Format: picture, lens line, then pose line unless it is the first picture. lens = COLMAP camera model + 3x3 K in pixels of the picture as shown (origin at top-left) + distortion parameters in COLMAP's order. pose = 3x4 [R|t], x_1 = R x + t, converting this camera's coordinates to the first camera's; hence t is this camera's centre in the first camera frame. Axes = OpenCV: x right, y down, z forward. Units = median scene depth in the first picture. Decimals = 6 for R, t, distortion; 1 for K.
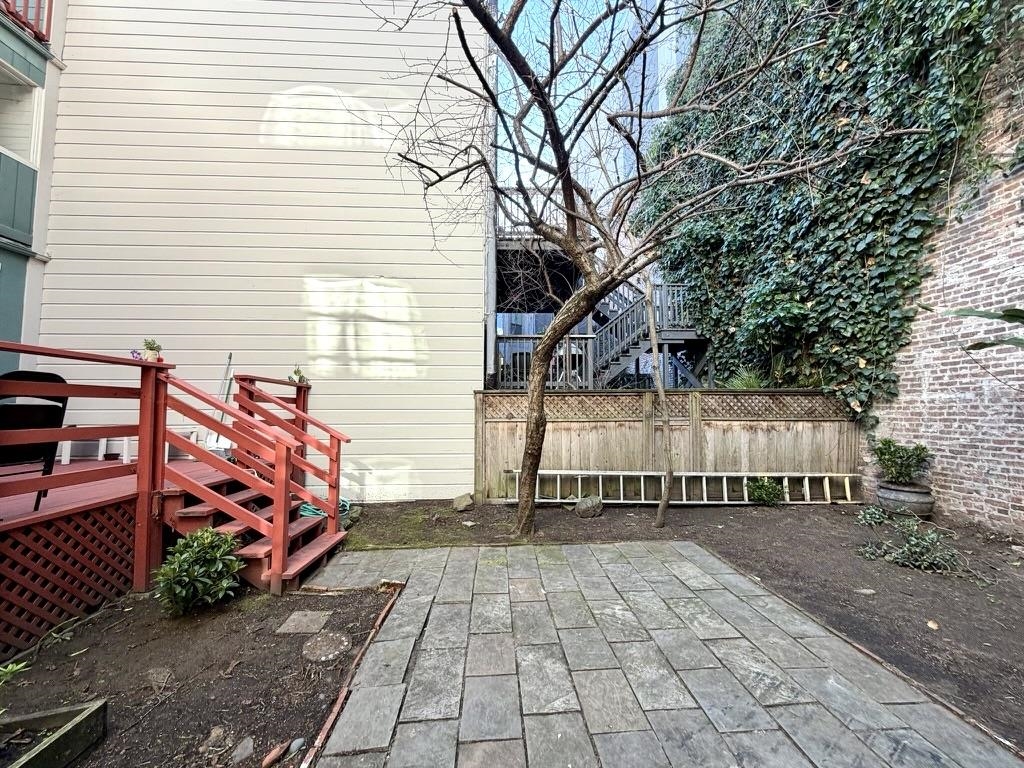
lens RADIAL K [[408.9, 0, 515.8], [0, 408.9, 384.6], [0, 0, 1]] dist [0.000637, 0.000093]
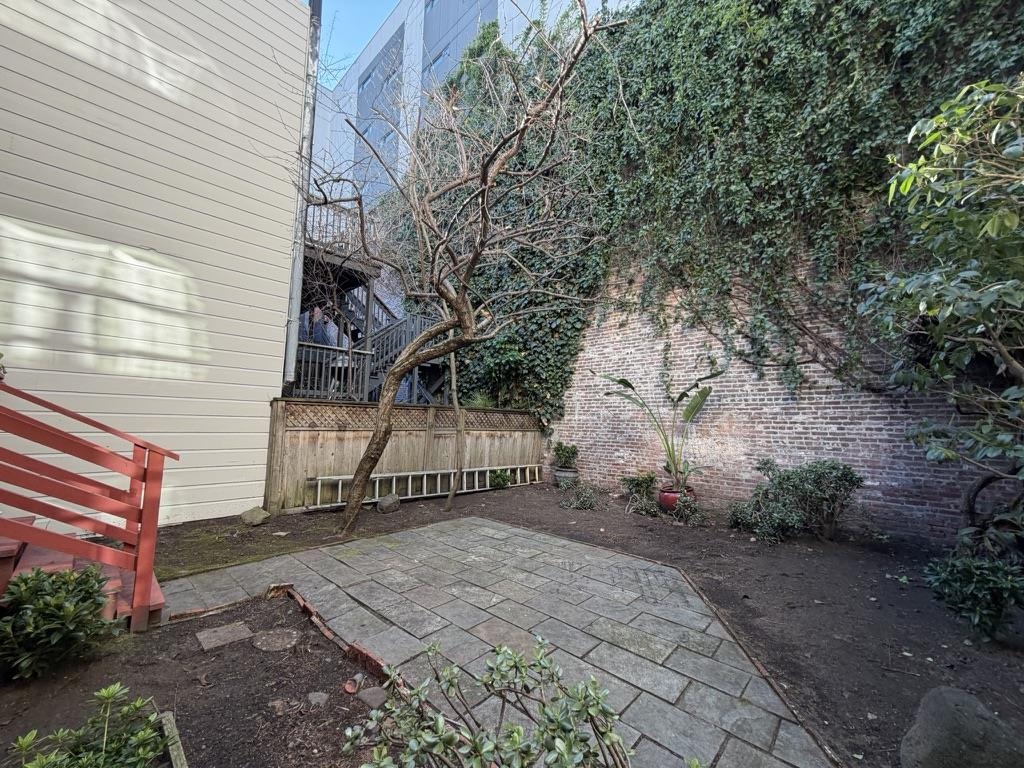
lens RADIAL K [[408.9, 0, 515.8], [0, 408.9, 384.6], [0, 0, 1]] dist [0.000637, 0.000093]
pose [[0.721264, 0.082244, 0.687760, -0.395218], [-0.065504, 0.996575, -0.050477, -0.005576], [-0.689556, -0.008644, 0.724181, -0.096319]]
